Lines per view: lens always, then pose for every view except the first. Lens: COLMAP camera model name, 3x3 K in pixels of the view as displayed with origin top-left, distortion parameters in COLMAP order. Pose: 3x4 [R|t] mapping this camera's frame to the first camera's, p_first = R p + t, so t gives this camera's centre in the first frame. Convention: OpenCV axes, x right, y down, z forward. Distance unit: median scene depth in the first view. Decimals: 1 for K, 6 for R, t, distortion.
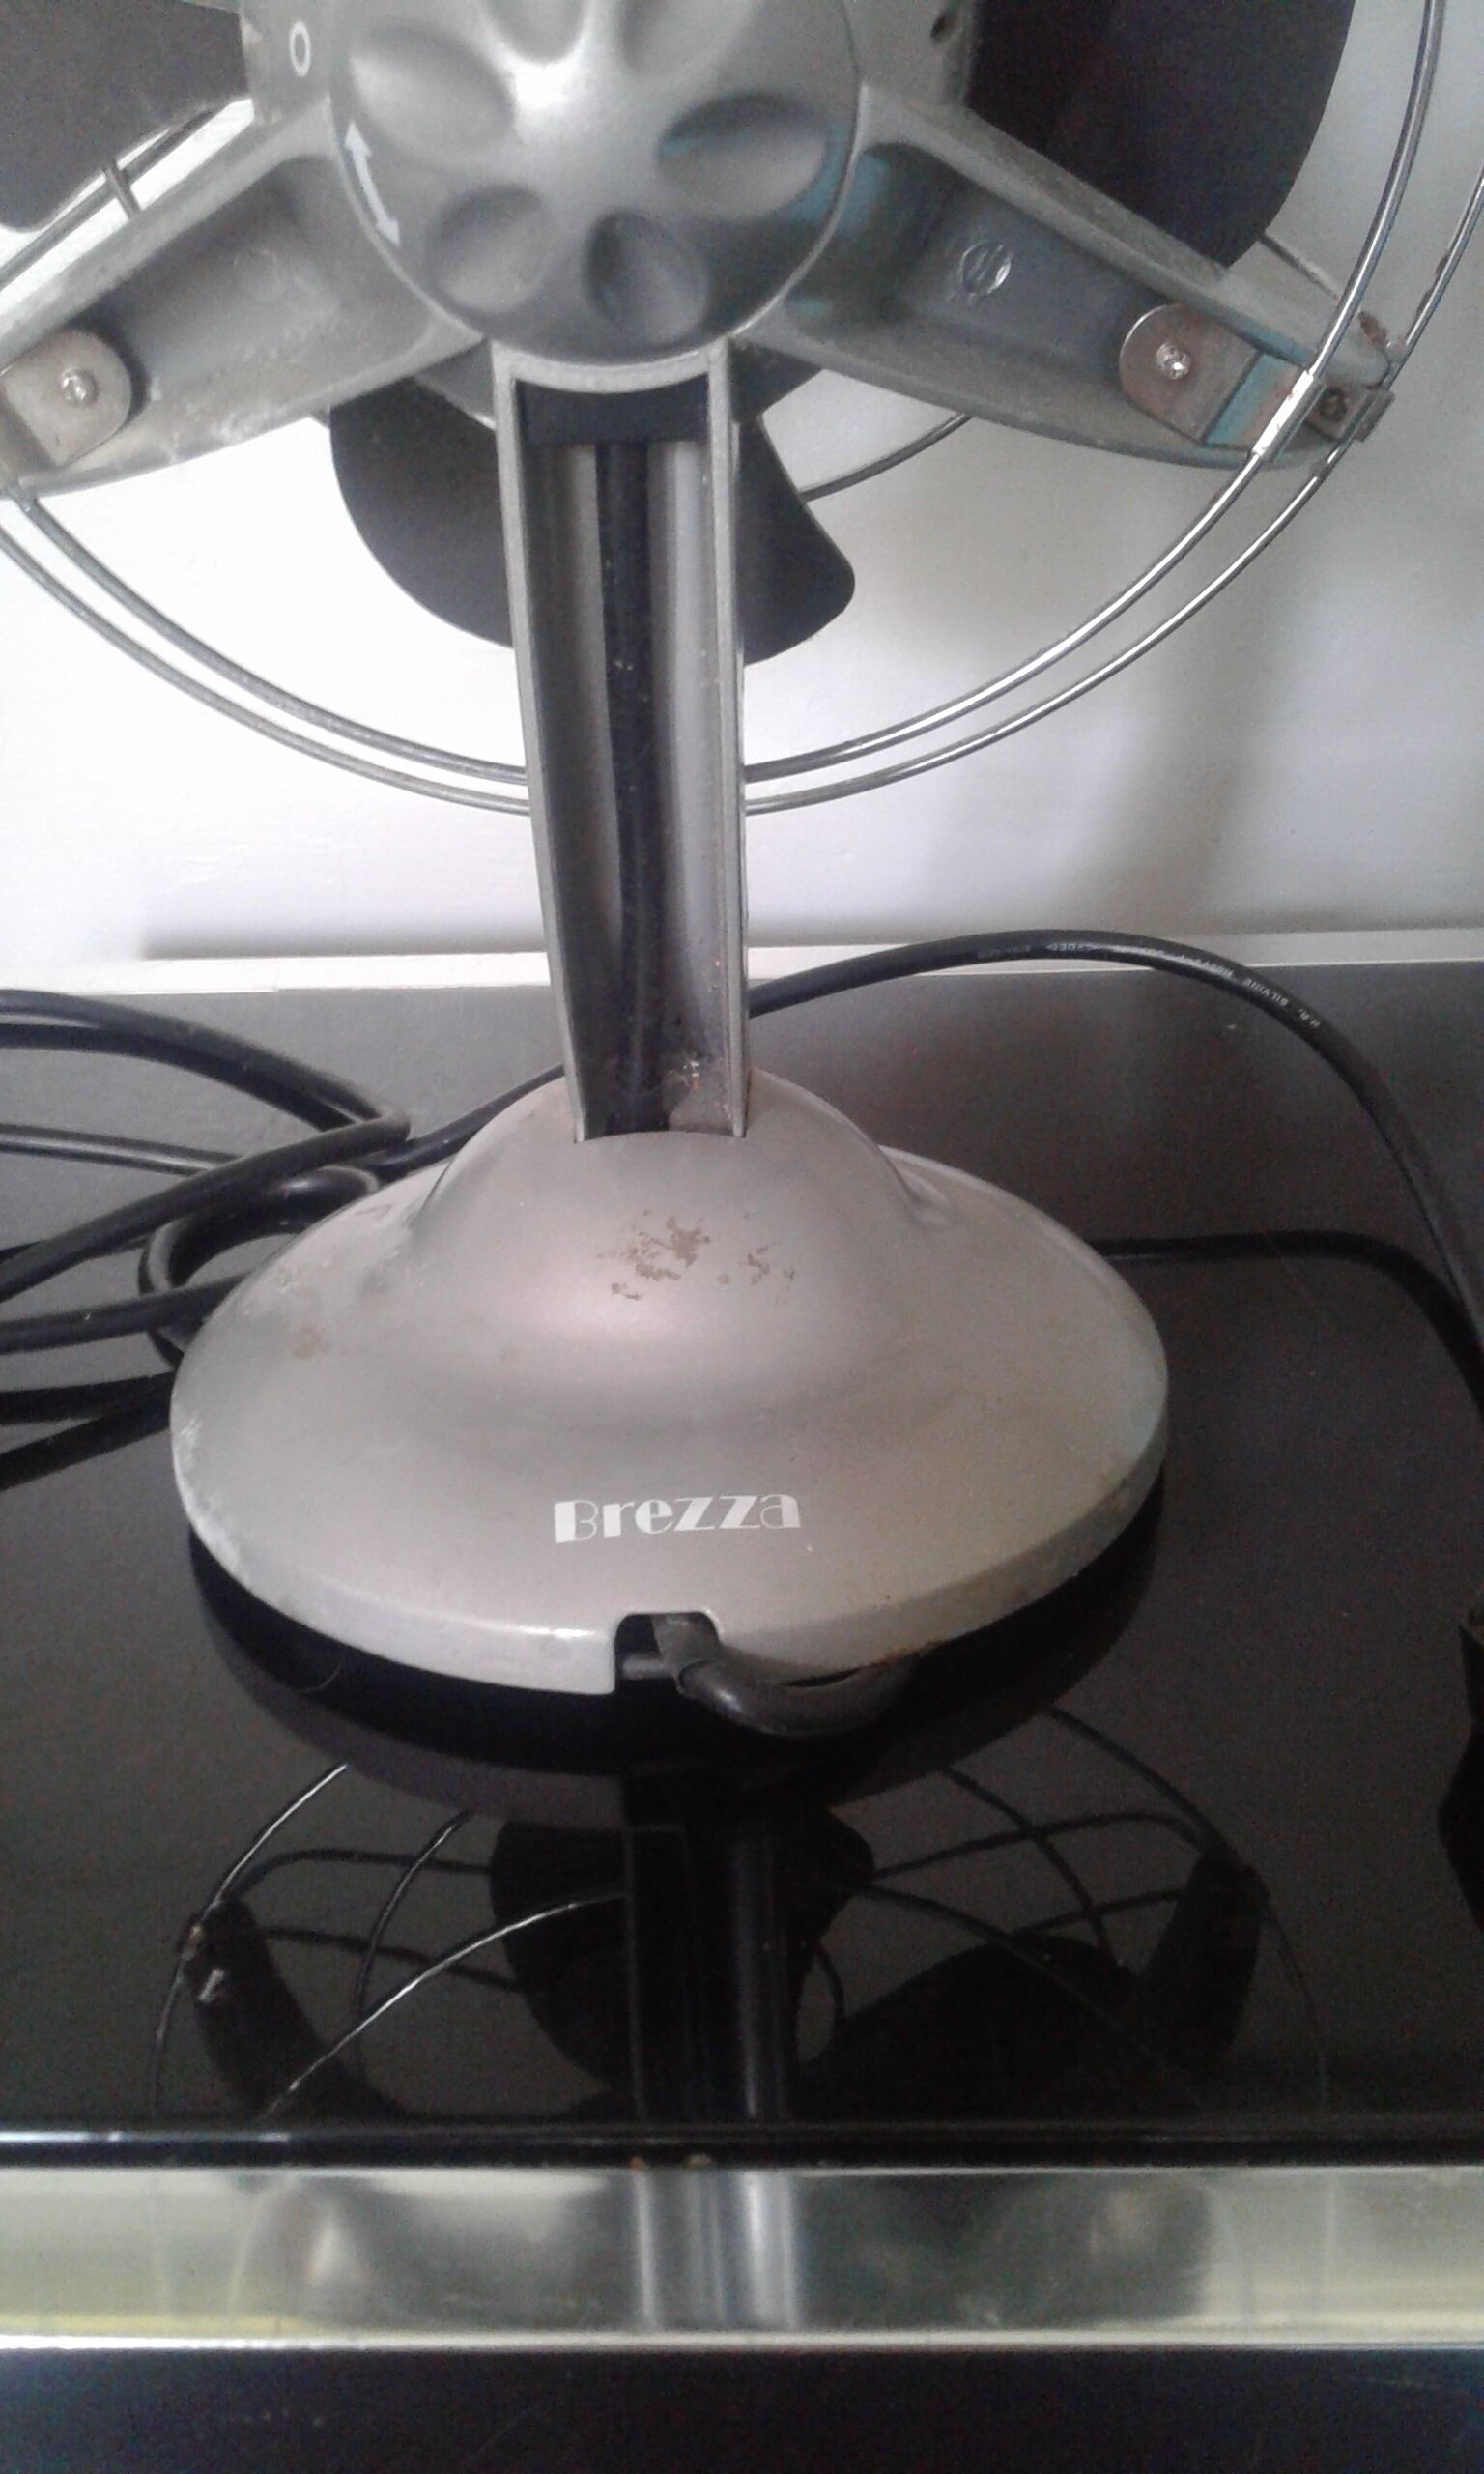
lens RADIAL K [[2187.7, 0, 742.0], [0, 2187.7, 1237.0], [0, 0, 1]] dist [0.001652, -0.005177]
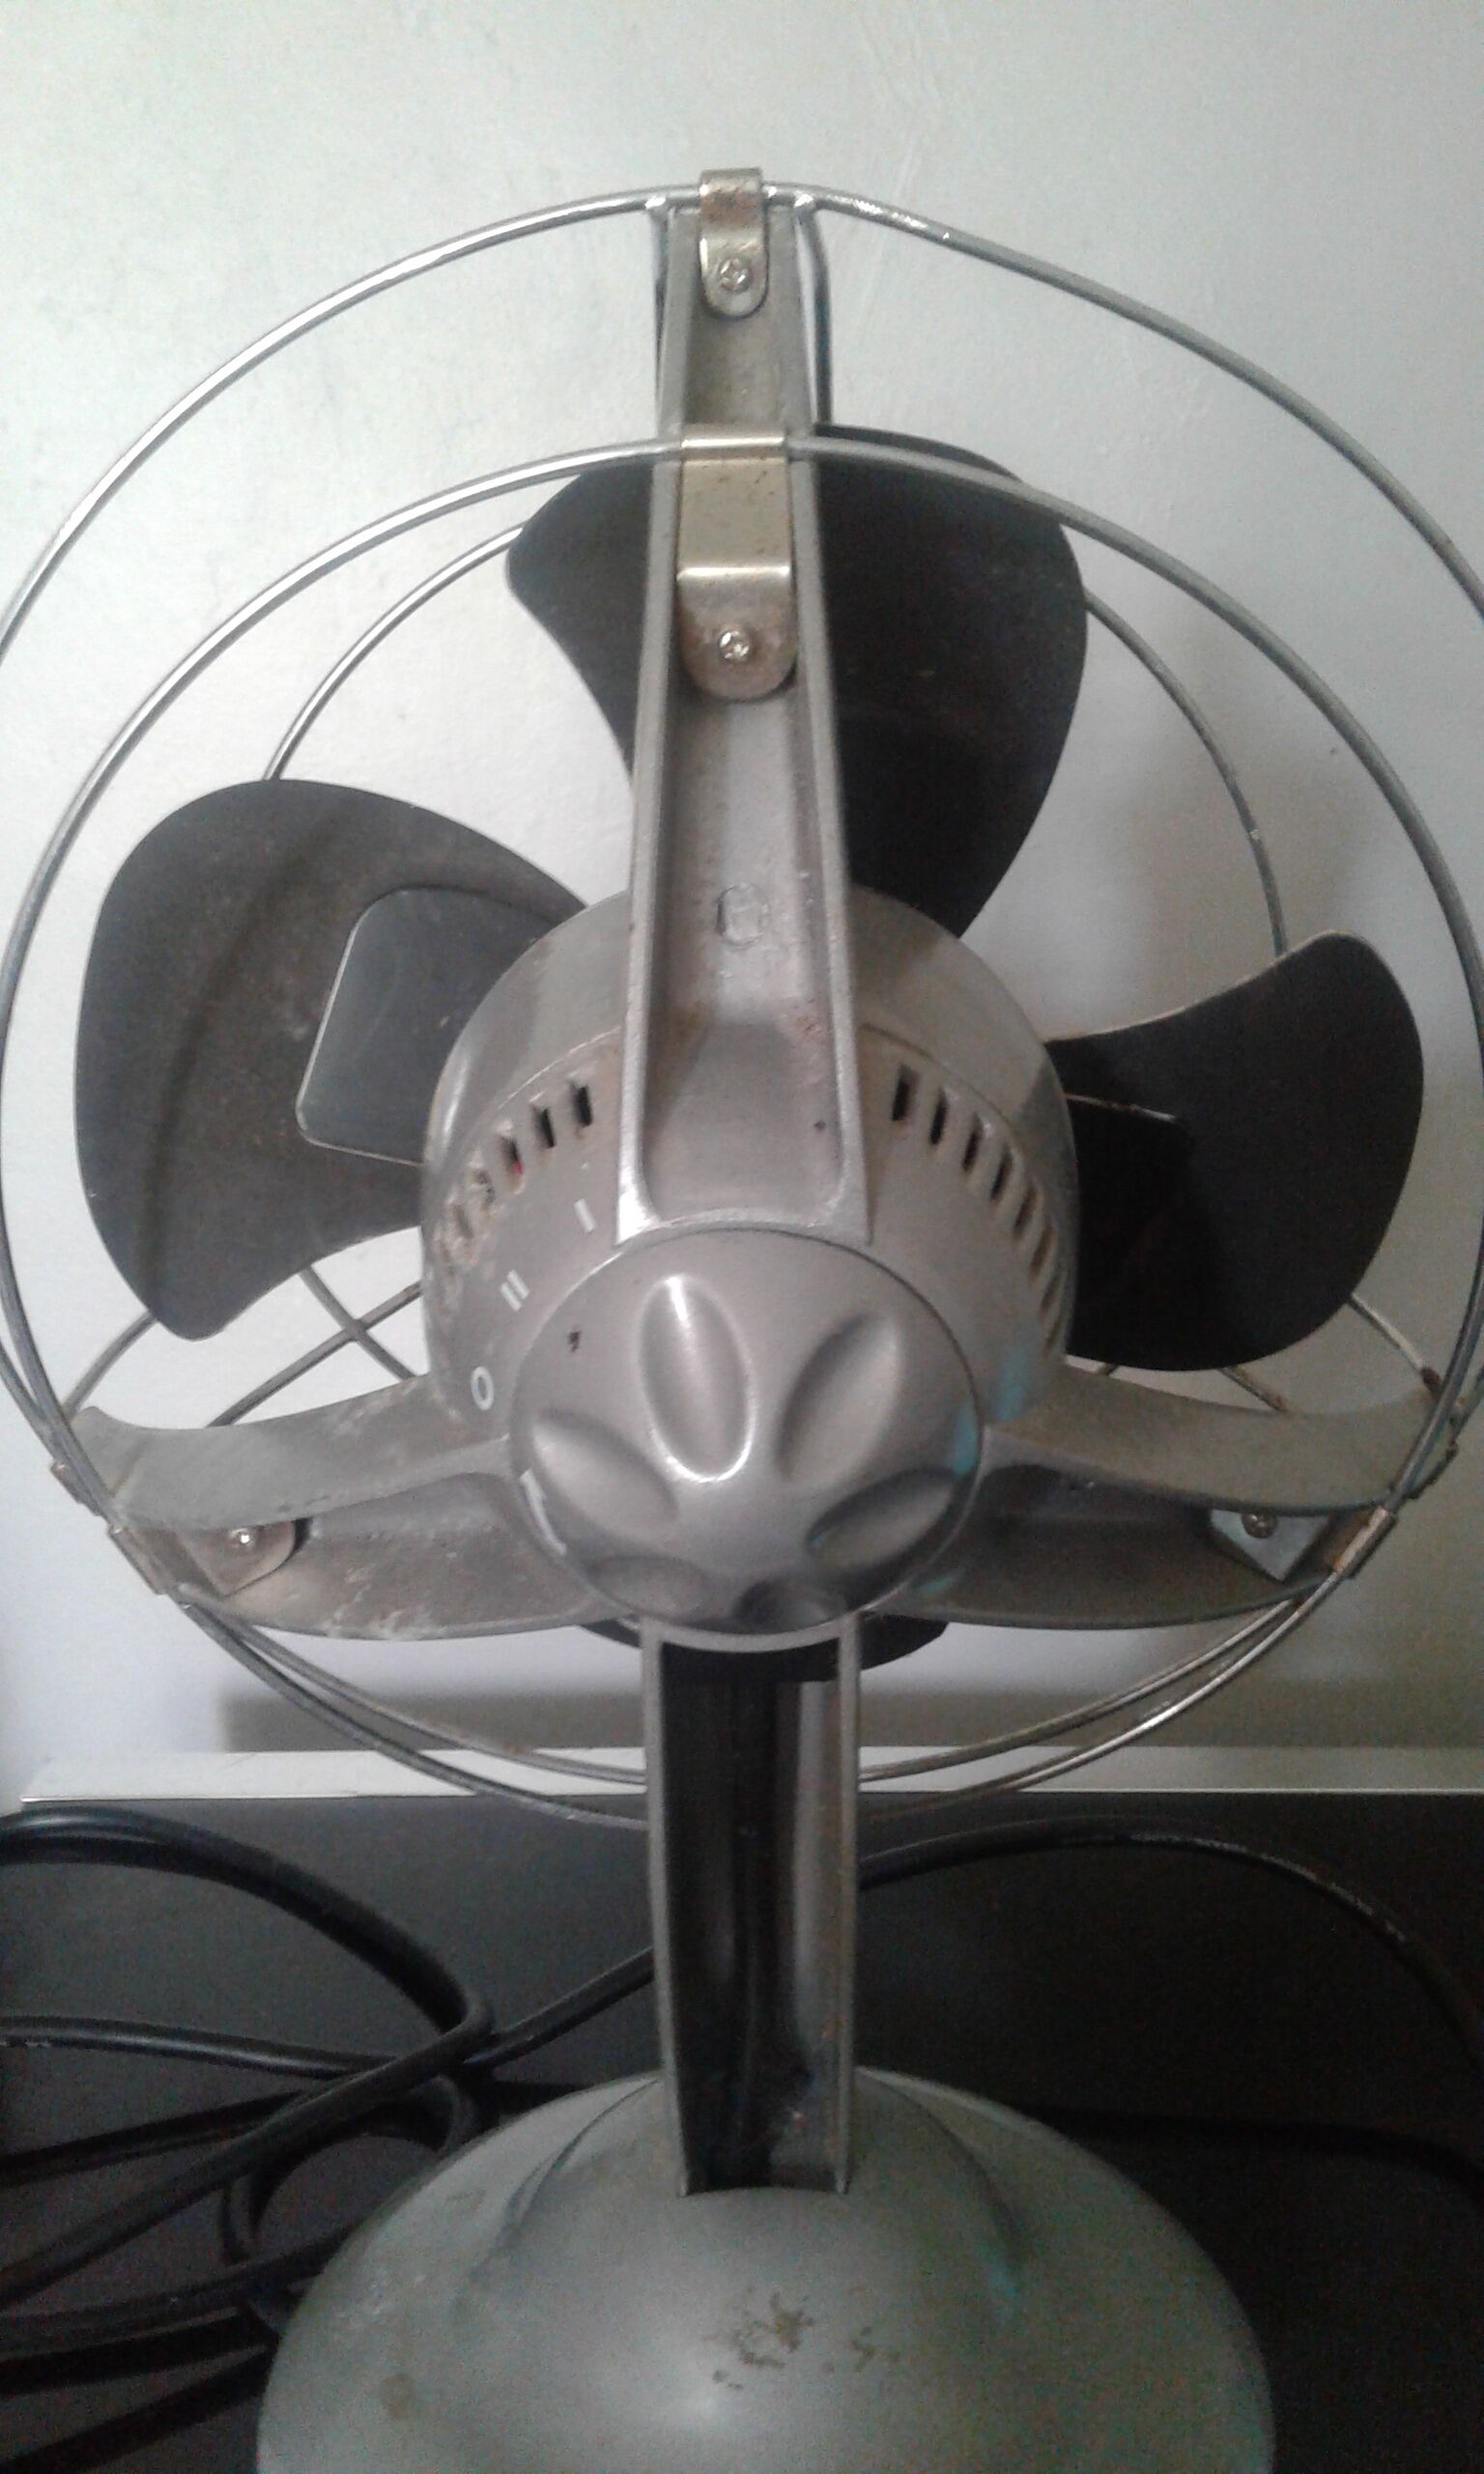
lens RADIAL K [[2212.2, 0, 792.6], [0, 2212.2, 1236.9], [0, 0, 1]] dist [0.000921, -0.004289]
pose [[0.999916, 0.012893, 0.001268, -0.032133], [-0.012306, 0.975846, -0.218113, -0.260420], [-0.004050, 0.218079, 0.975923, -0.084626]]
